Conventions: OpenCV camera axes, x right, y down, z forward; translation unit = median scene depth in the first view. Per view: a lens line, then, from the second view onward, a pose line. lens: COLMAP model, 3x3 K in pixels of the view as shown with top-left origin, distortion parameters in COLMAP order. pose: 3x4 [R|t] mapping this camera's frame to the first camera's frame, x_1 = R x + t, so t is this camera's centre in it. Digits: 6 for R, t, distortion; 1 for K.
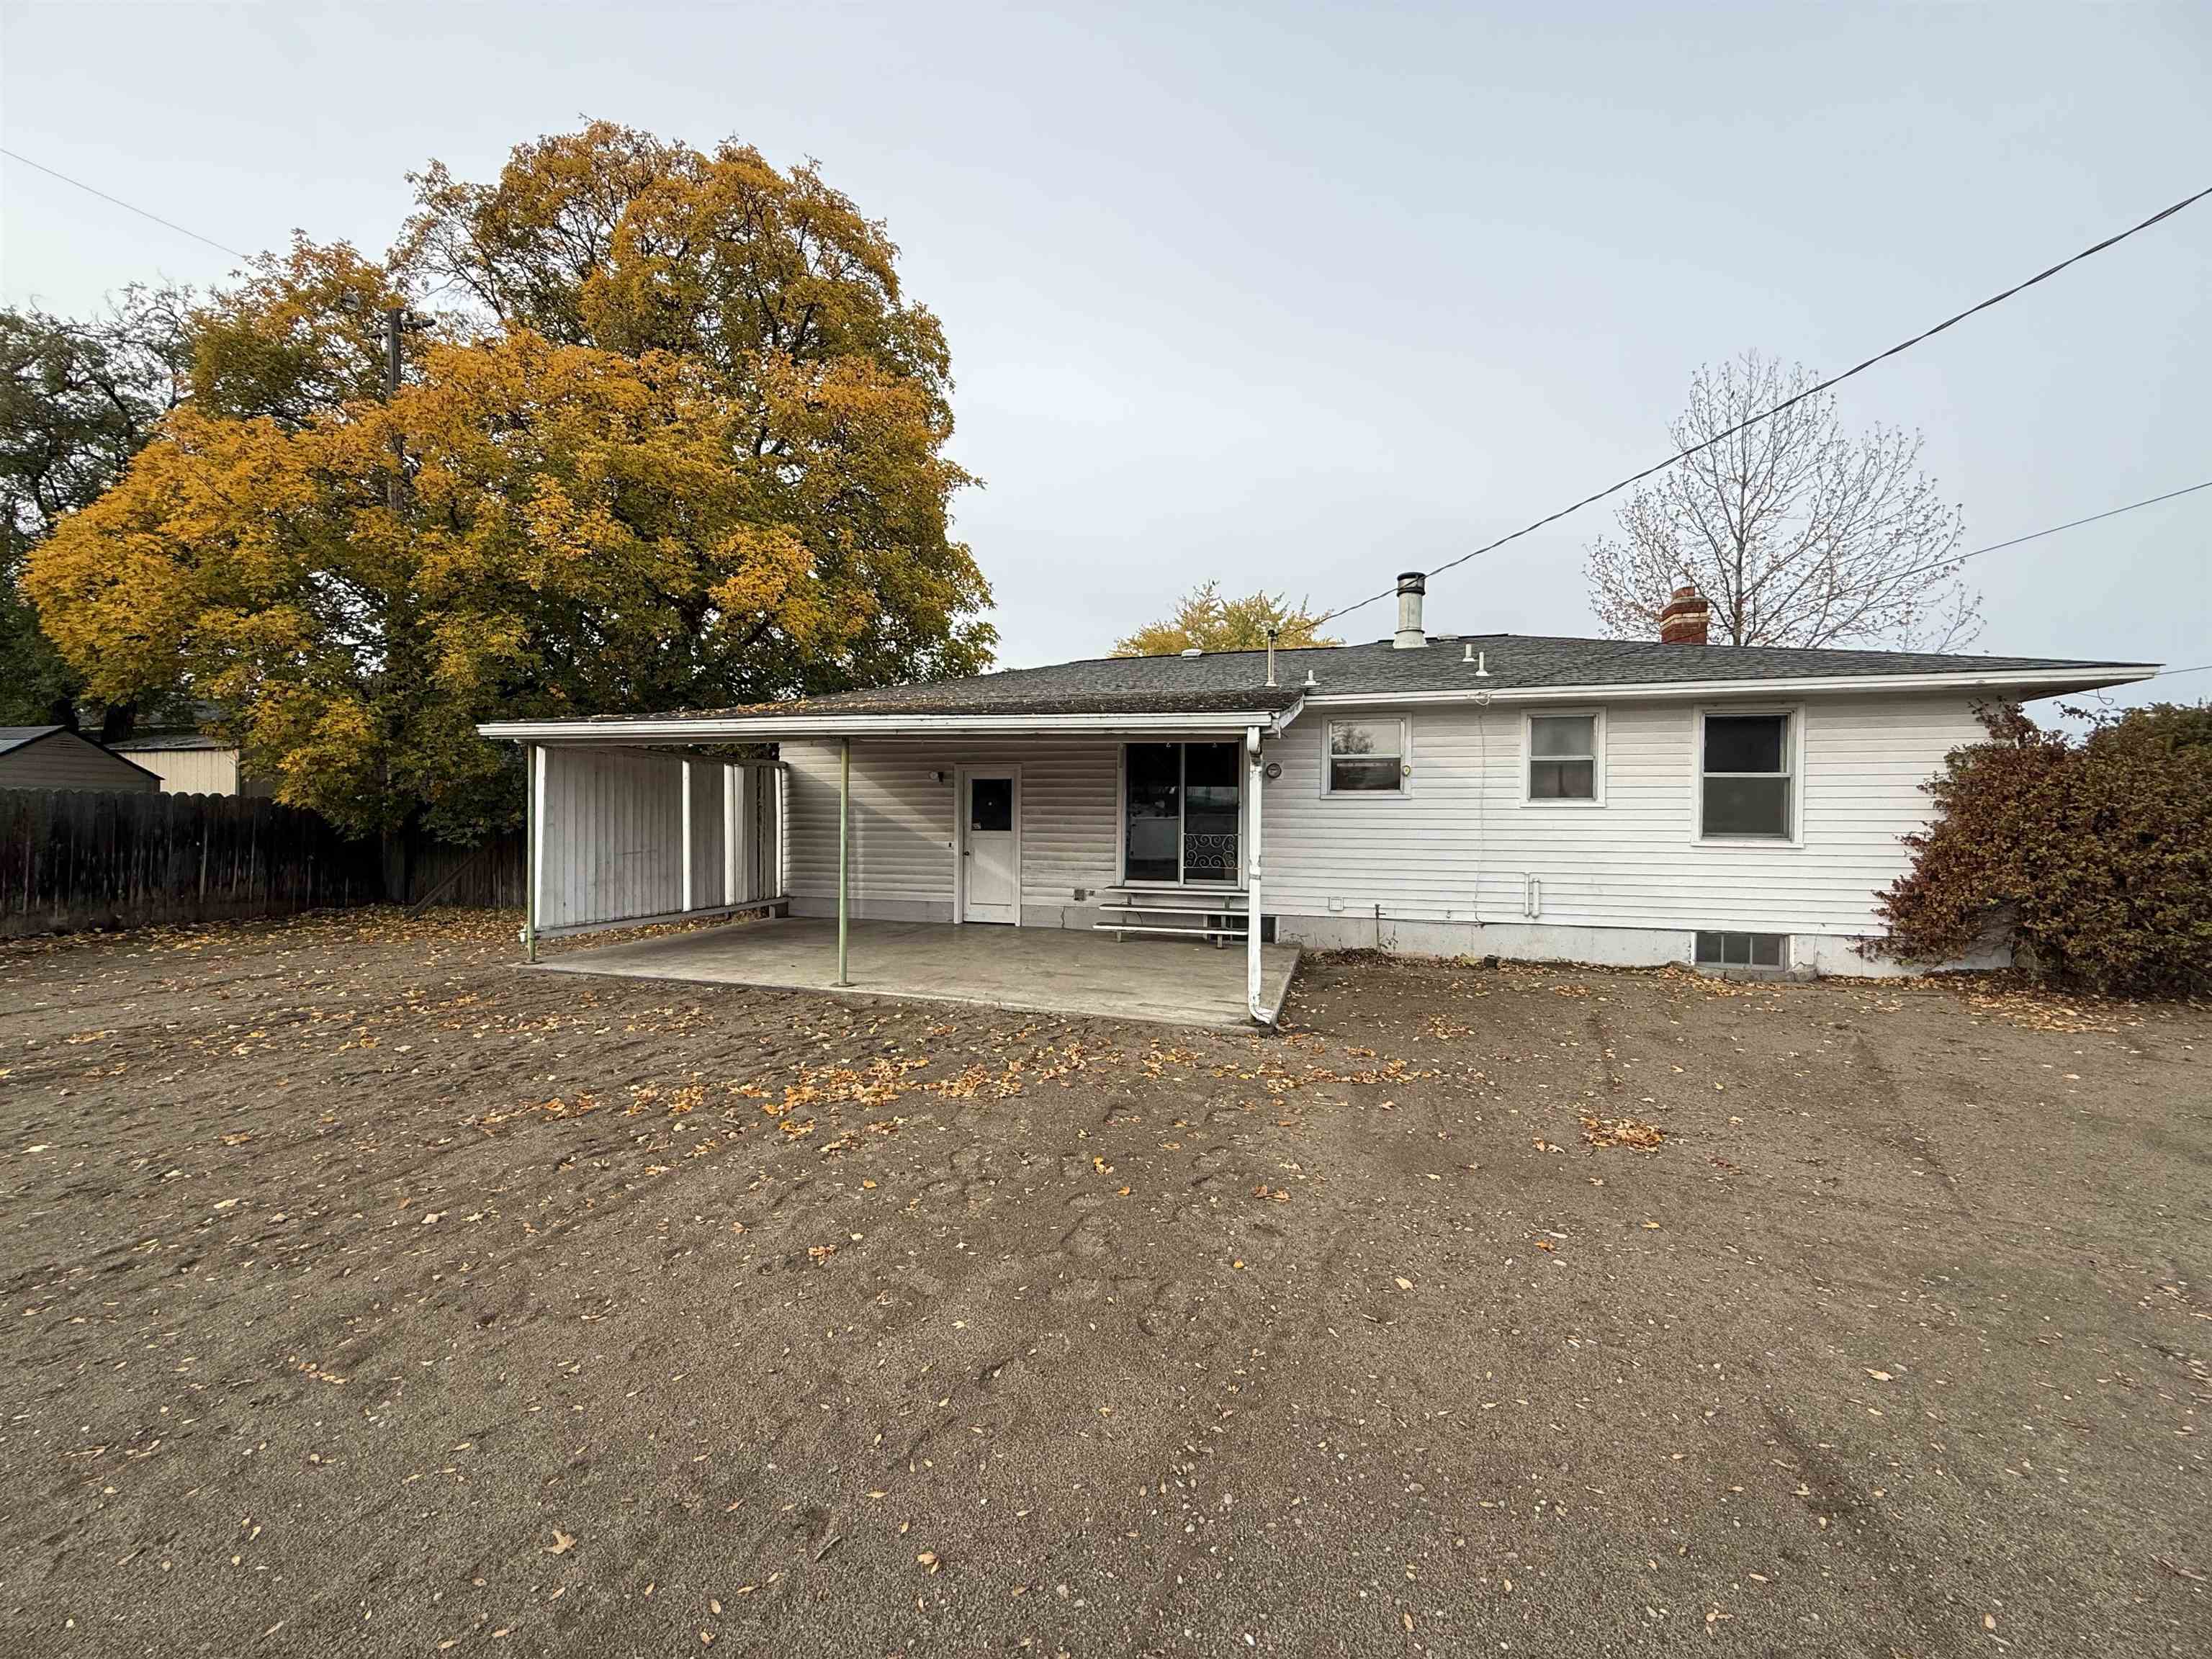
lens RADIAL K [[887.8, 0, 1091.7], [0, 887.8, 825.0], [0, 0, 1]] dist [-0.000693, 0.000116]
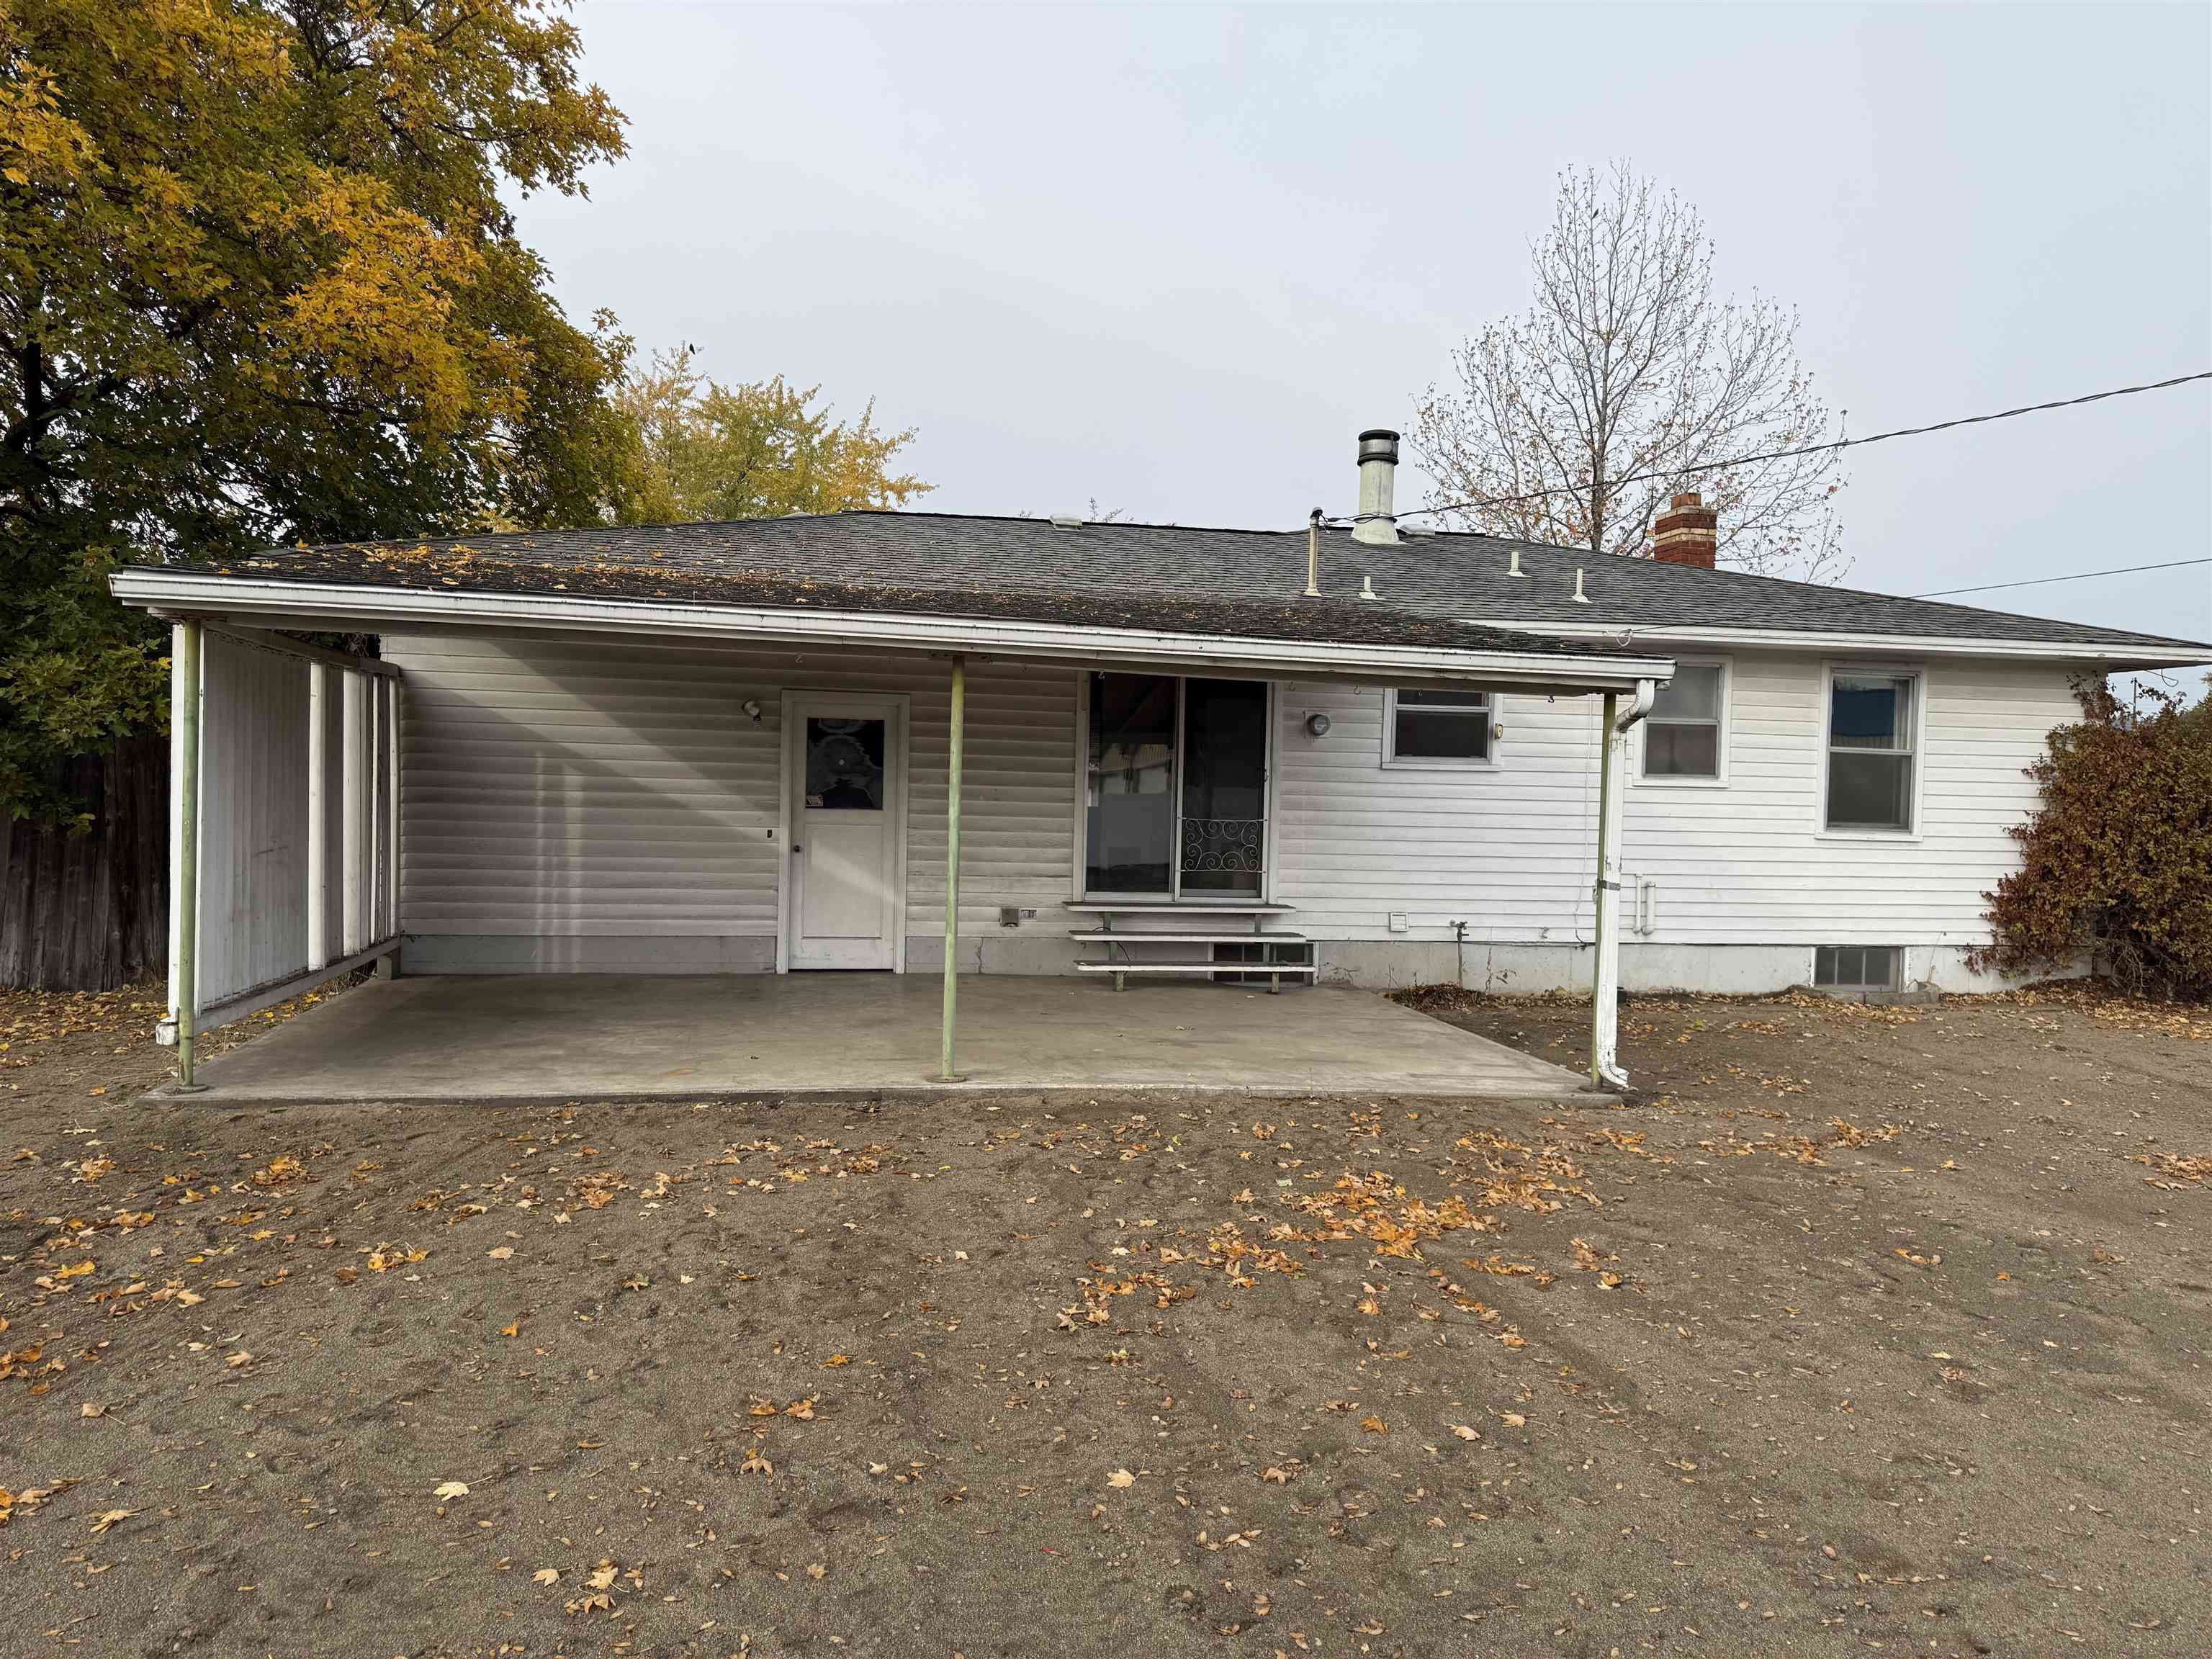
lens RADIAL K [[1561.0, 0, 1105.8], [0, 1561.0, 836.6], [0, 0, 1]] dist [0.028099, -0.017197]
pose [[0.891216, 0.000893, 0.453577, -0.506581], [-0.015096, 0.999502, 0.027694, -0.007213], [-0.453327, -0.031528, 0.890787, 0.036459]]
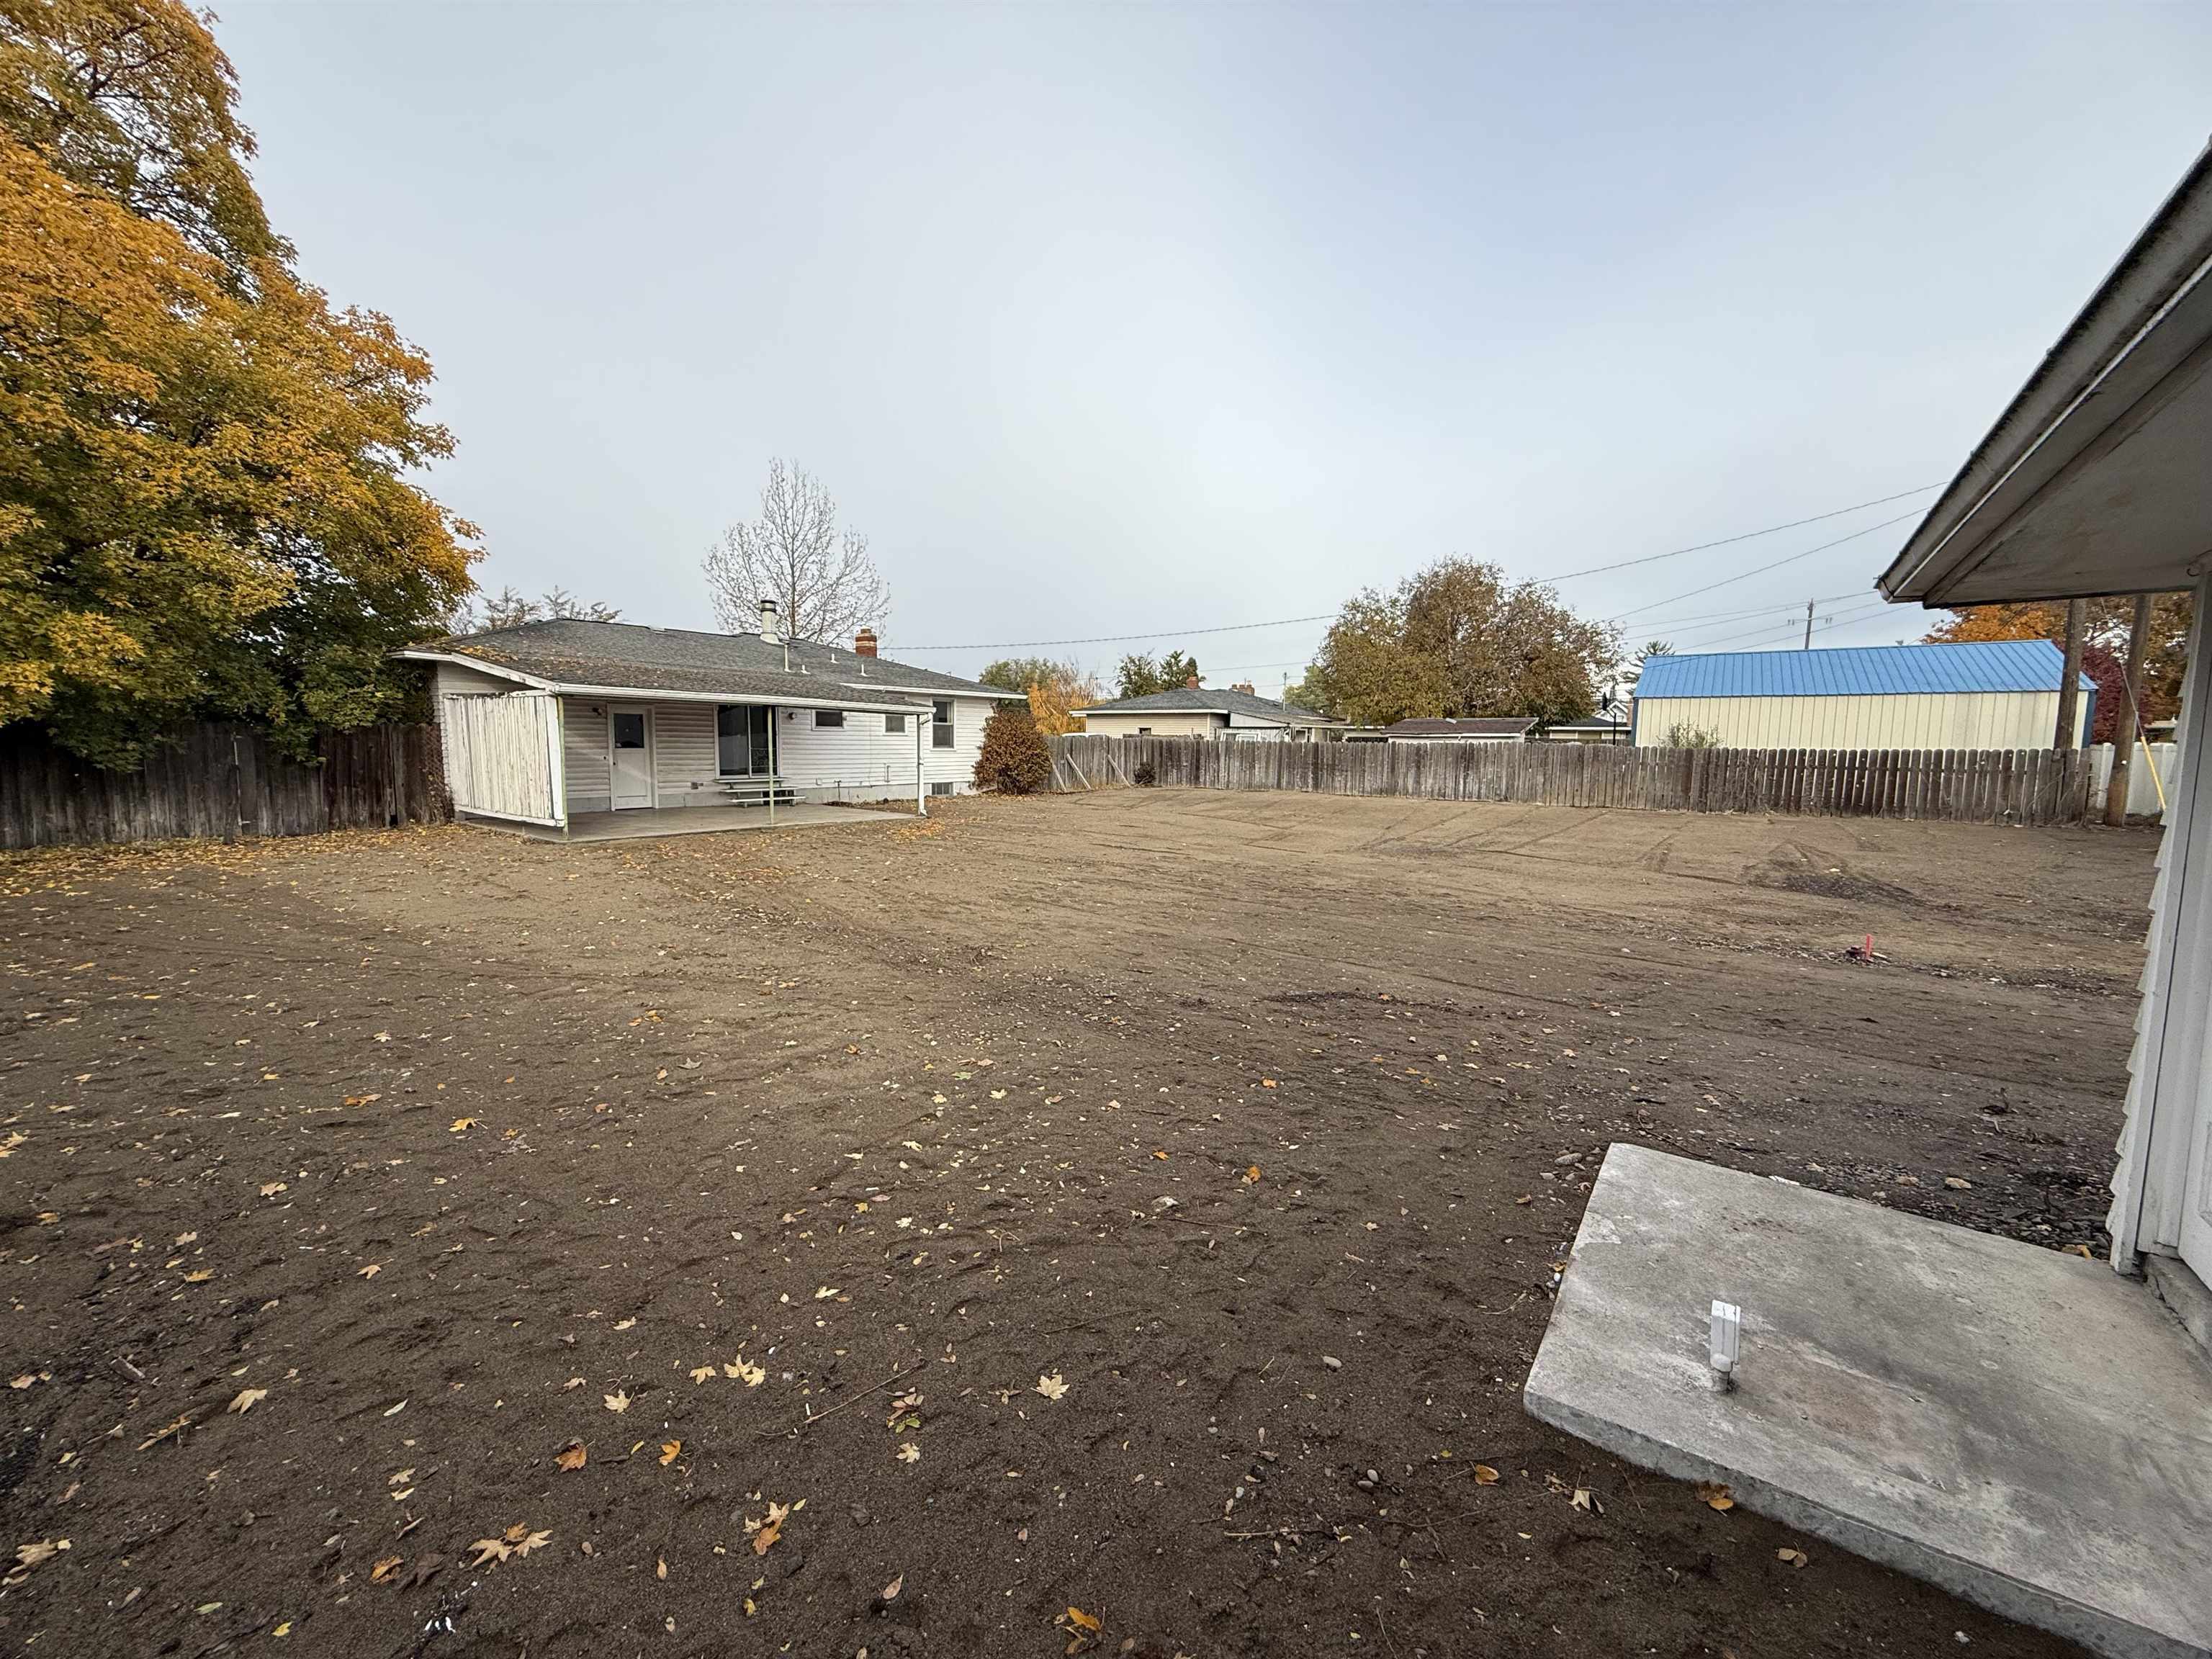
lens RADIAL K [[887.8, 0, 1116.8], [0, 887.8, 824.1], [0, 0, 1]] dist [-0.000693, 0.000116]
pose [[0.331364, -0.094512, 0.938757, -1.575453], [-0.007465, 0.994676, 0.102777, -0.034311], [-0.943473, -0.041065, 0.328894, -0.382344]]
